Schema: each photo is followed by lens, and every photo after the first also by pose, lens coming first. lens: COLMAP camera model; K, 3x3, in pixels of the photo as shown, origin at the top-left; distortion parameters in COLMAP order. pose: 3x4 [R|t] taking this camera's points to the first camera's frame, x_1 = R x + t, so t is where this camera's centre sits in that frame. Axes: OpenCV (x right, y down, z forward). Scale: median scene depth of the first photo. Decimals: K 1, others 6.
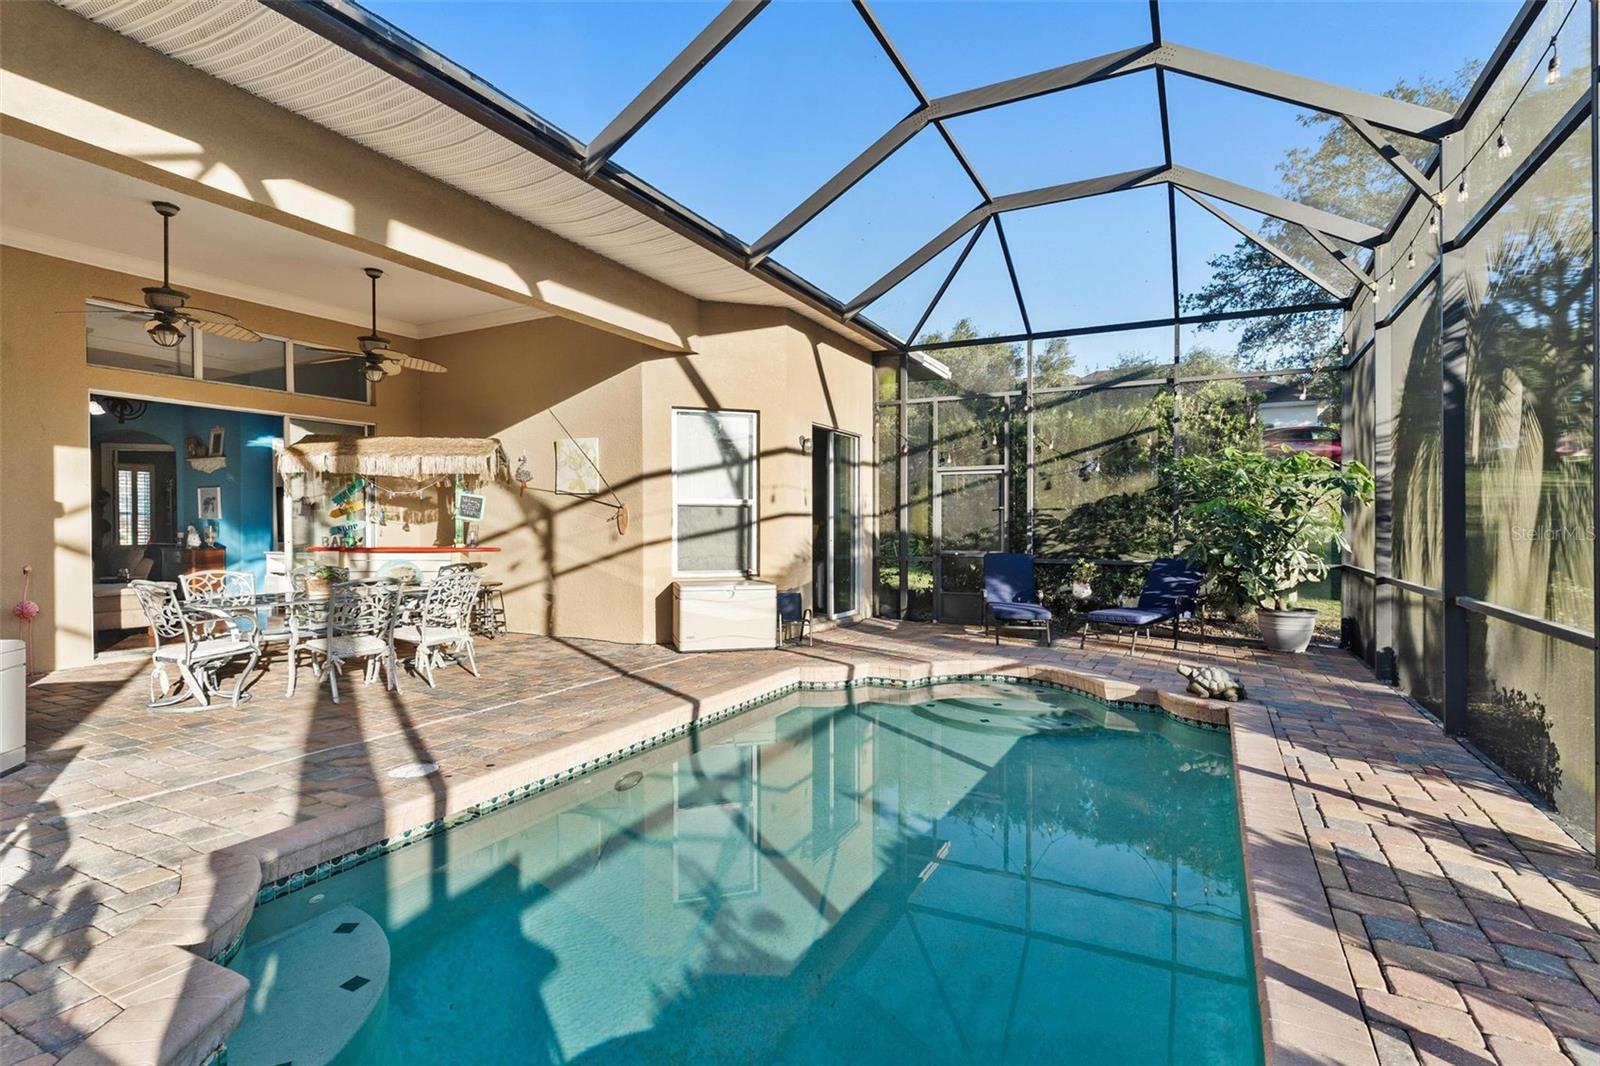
lens RADIAL K [[778.2, 0, 802.2], [0, 778.2, 526.5], [0, 0, 1]] dist [0.004135, 0.000132]
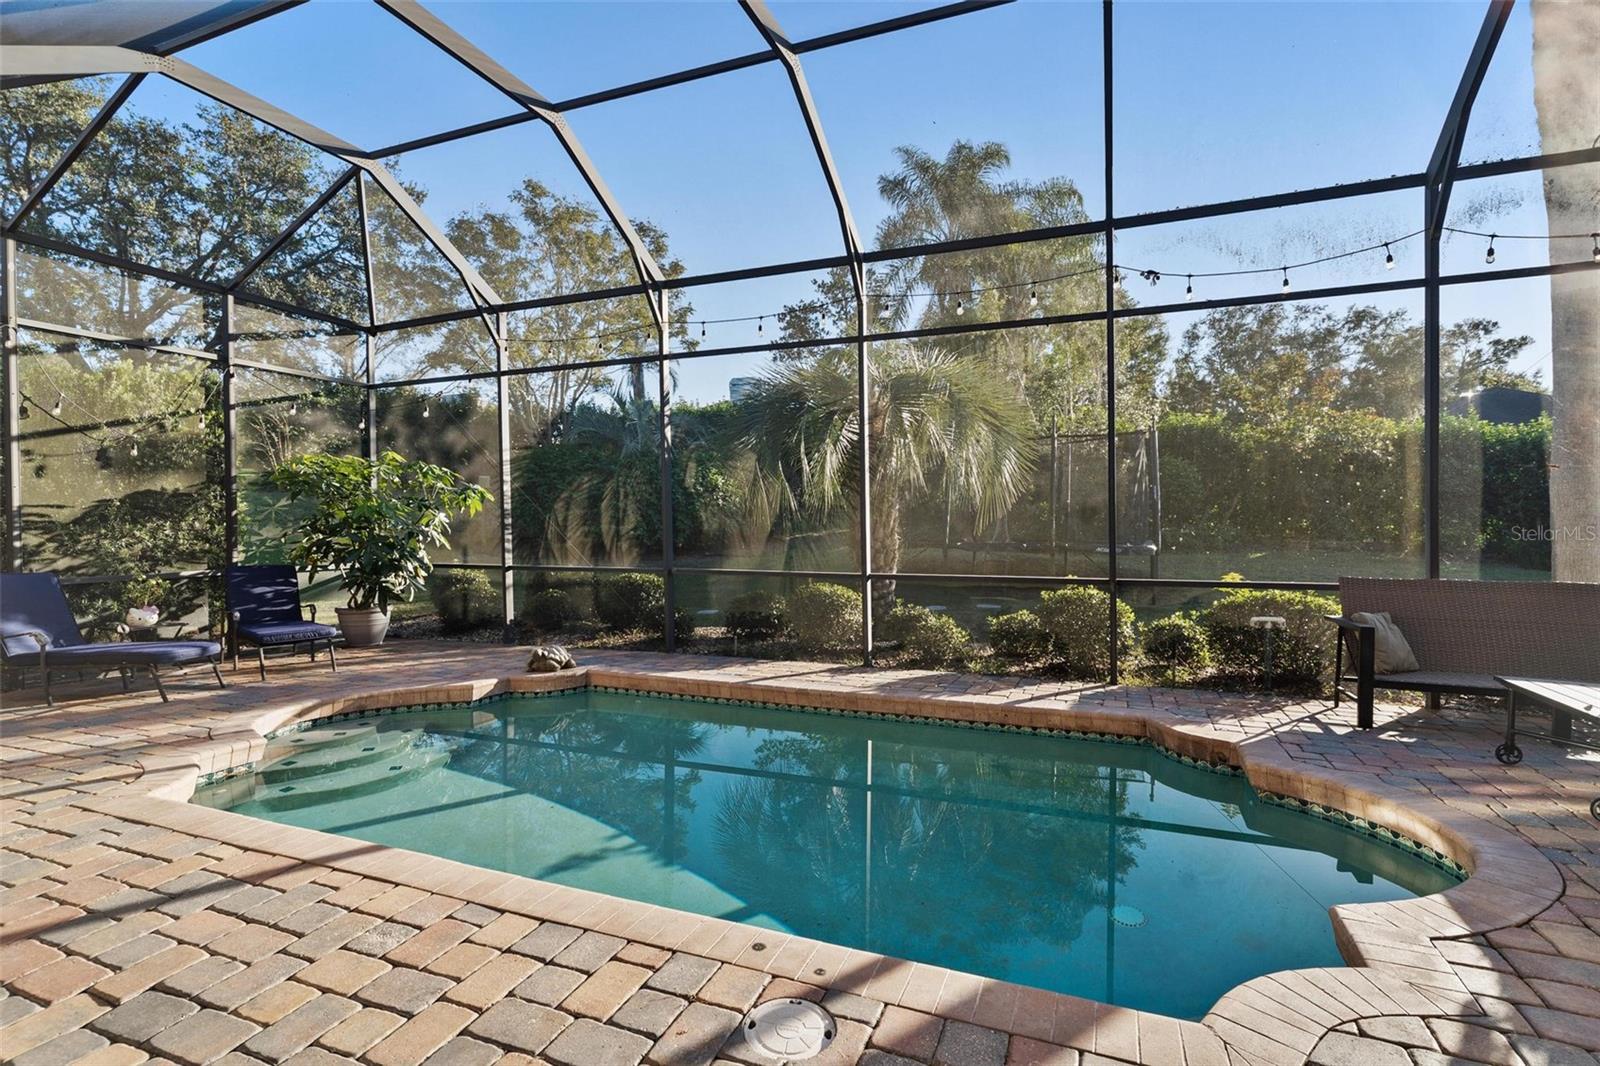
lens RADIAL K [[778.2, 0, 786.7], [0, 778.2, 529.7], [0, 0, 1]] dist [0.004135, 0.000132]
pose [[-0.084228, -0.007941, 0.996415, -0.479123], [0.008578, 0.999925, 0.008694, -0.002646], [-0.996410, 0.009280, -0.084153, 0.508190]]
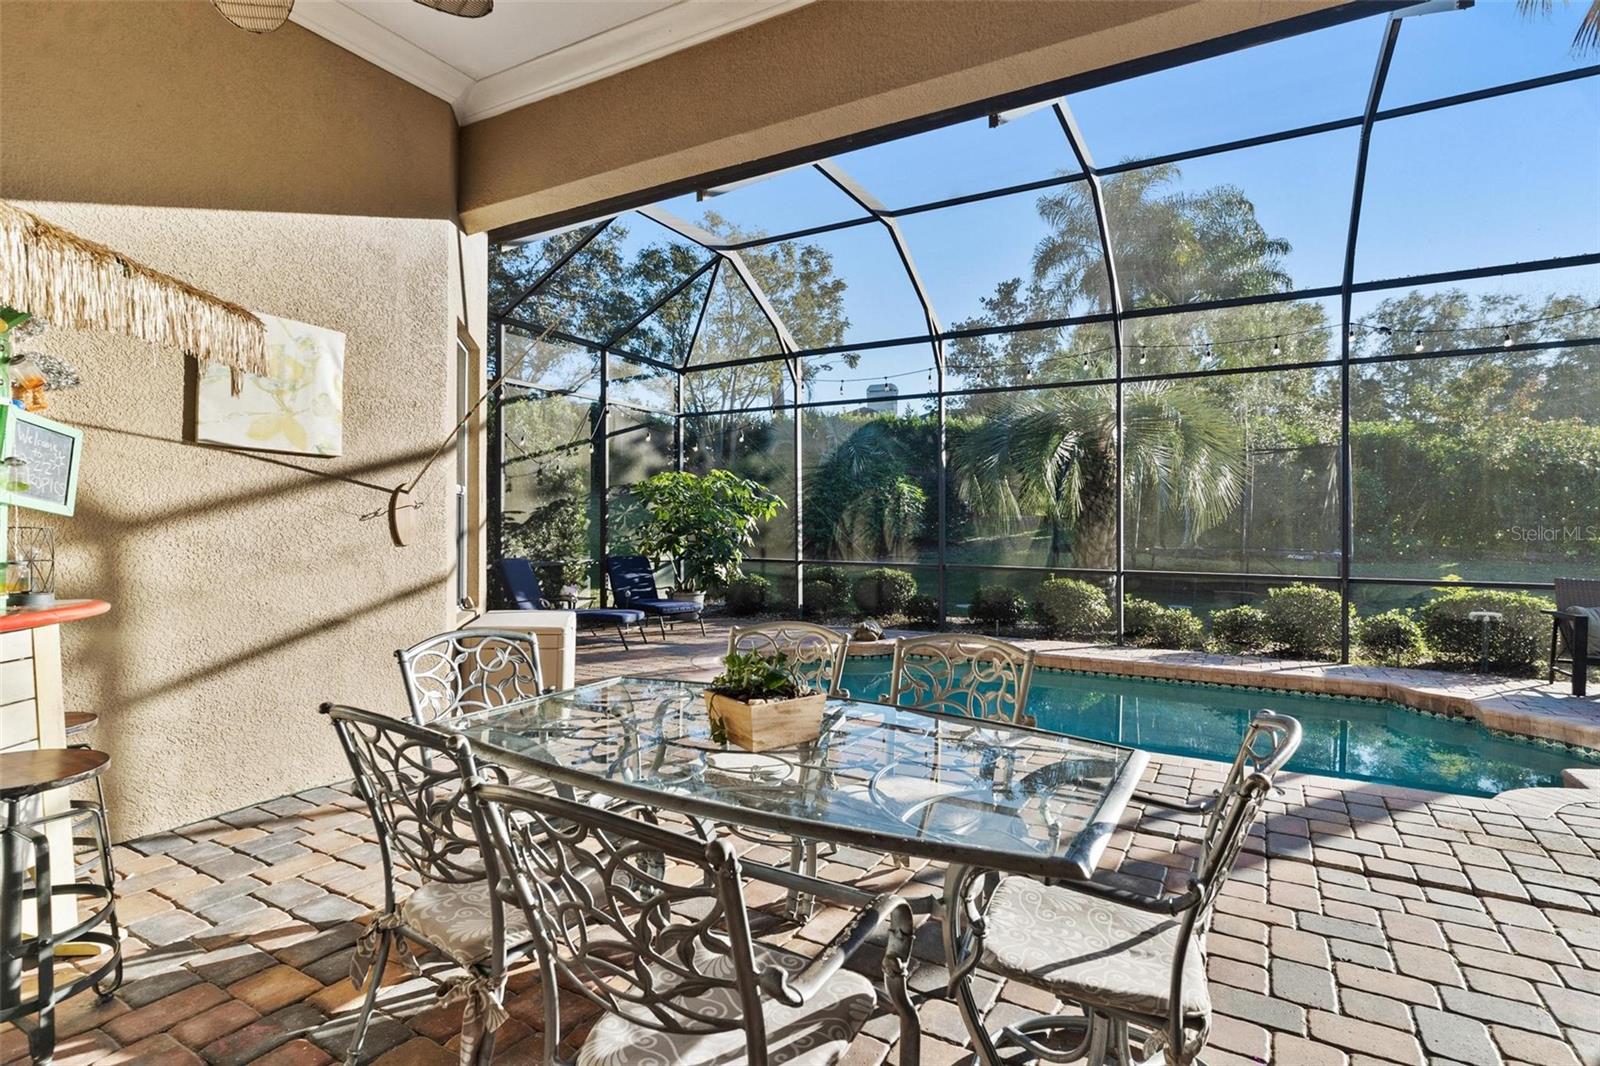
lens RADIAL K [[778.2, 0, 803.5], [0, 778.2, 532.2], [0, 0, 1]] dist [0.004135, 0.000132]
pose [[0.050008, -0.005552, 0.998733, -0.710610], [-0.001828, 0.999982, 0.005651, -0.003523], [-0.998747, -0.002108, 0.049997, 0.726726]]
